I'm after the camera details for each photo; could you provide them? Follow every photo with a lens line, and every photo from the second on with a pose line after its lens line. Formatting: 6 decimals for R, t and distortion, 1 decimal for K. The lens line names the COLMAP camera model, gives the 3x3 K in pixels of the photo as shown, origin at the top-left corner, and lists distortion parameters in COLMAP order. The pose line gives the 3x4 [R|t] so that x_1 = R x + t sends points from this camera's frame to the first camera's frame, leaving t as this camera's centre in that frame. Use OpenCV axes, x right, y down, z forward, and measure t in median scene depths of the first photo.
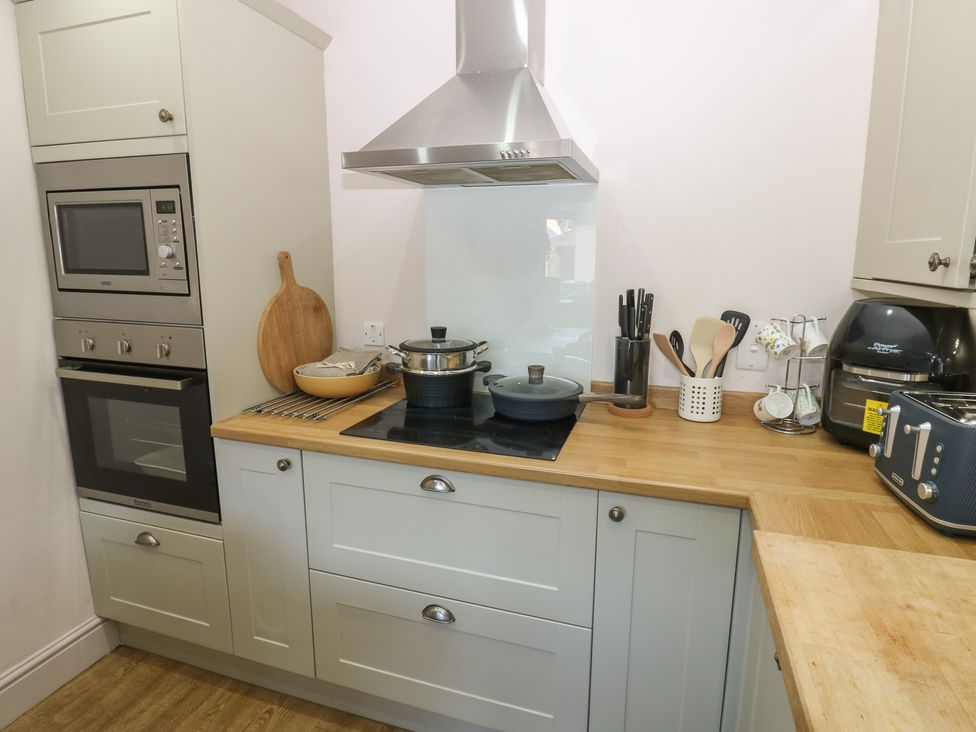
lens RADIAL K [[529.3, 0, 506.1], [0, 529.3, 348.5], [0, 0, 1]] dist [0.001634, -0.013488]
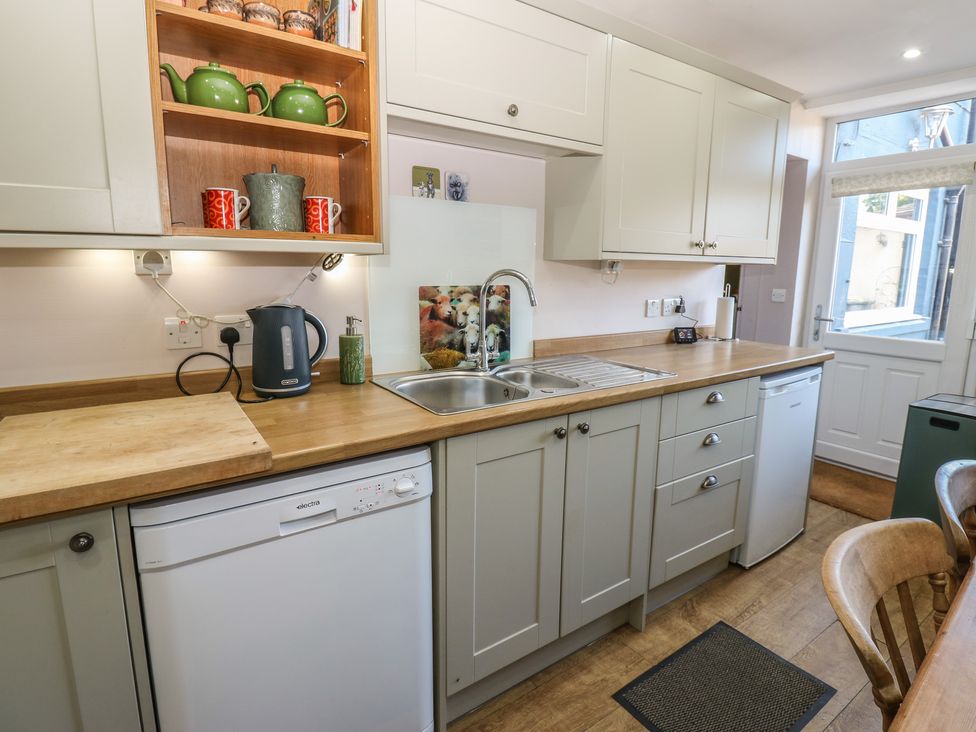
lens RADIAL K [[512.4, 0, 494.8], [0, 512.4, 351.1], [0, 0, 1]] dist [0.000208, -0.012877]
pose [[-0.793333, -0.111692, 0.598454, -0.395801], [0.085118, 0.953020, 0.290701, -0.029500], [-0.602808, 0.281562, -0.746556, 0.561639]]
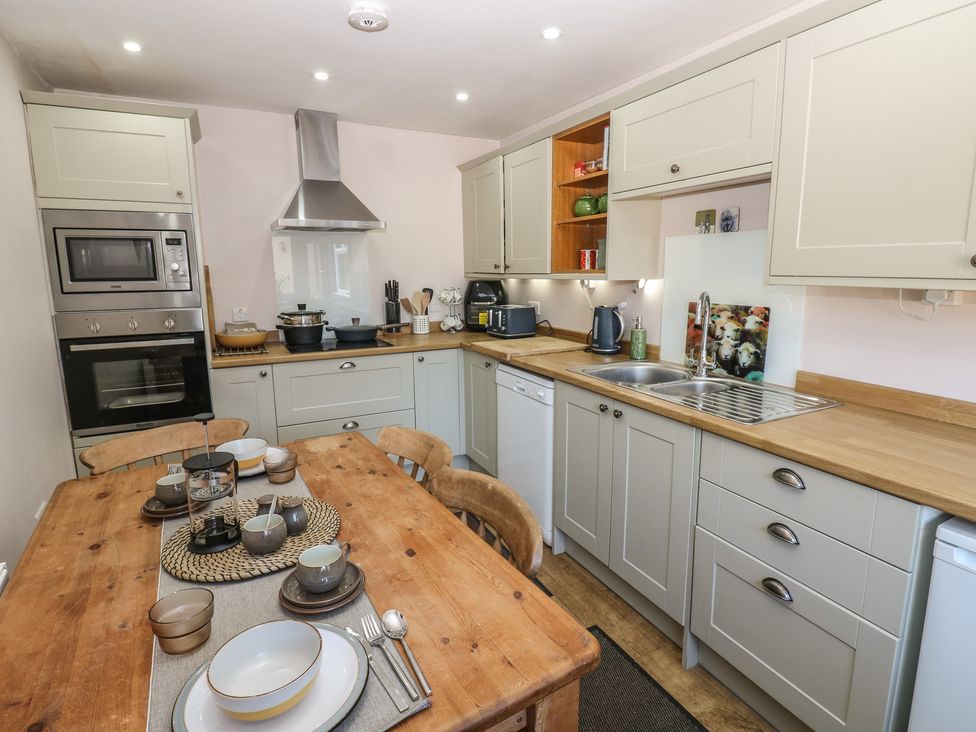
lens RADIAL K [[517.1, 0, 493.8], [0, 517.1, 354.8], [0, 0, 1]] dist [0.001665, -0.013253]
pose [[0.712446, -0.131161, 0.689360, -1.037803], [0.130292, 0.990020, 0.053711, 0.146719], [-0.689525, 0.051552, 0.722425, -0.915378]]
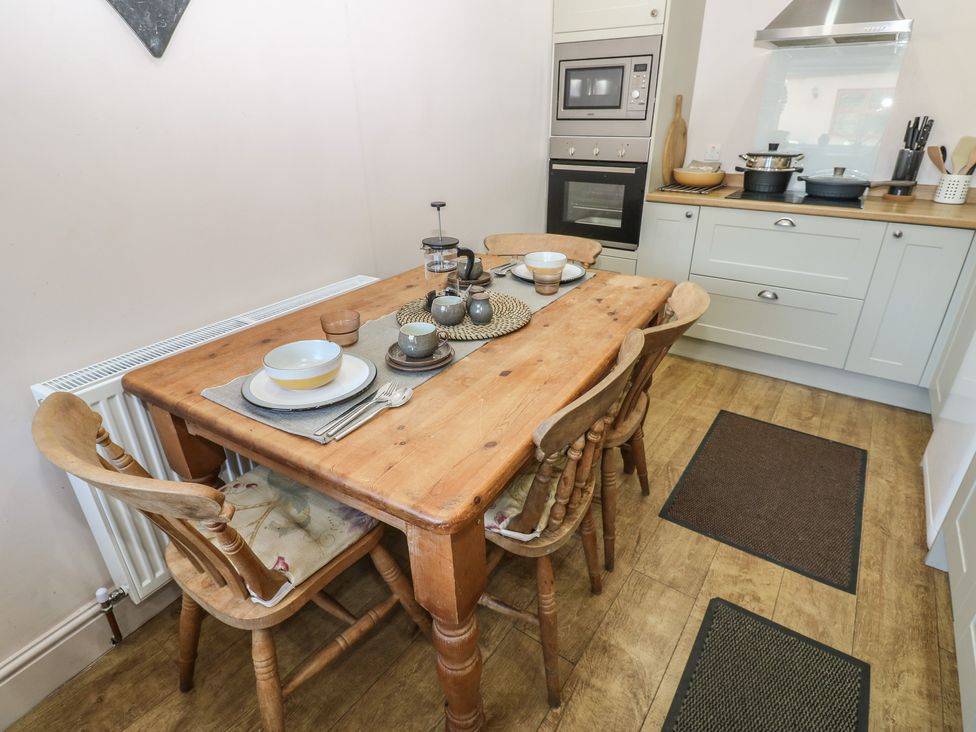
lens RADIAL K [[508.9, 0, 495.3], [0, 508.9, 354.4], [0, 0, 1]] dist [0.001015, -0.014461]
pose [[0.952203, 0.116931, -0.282201, -0.467801], [-0.040906, 0.964324, 0.261544, 0.235313], [0.302715, -0.237499, 0.923015, -0.951459]]
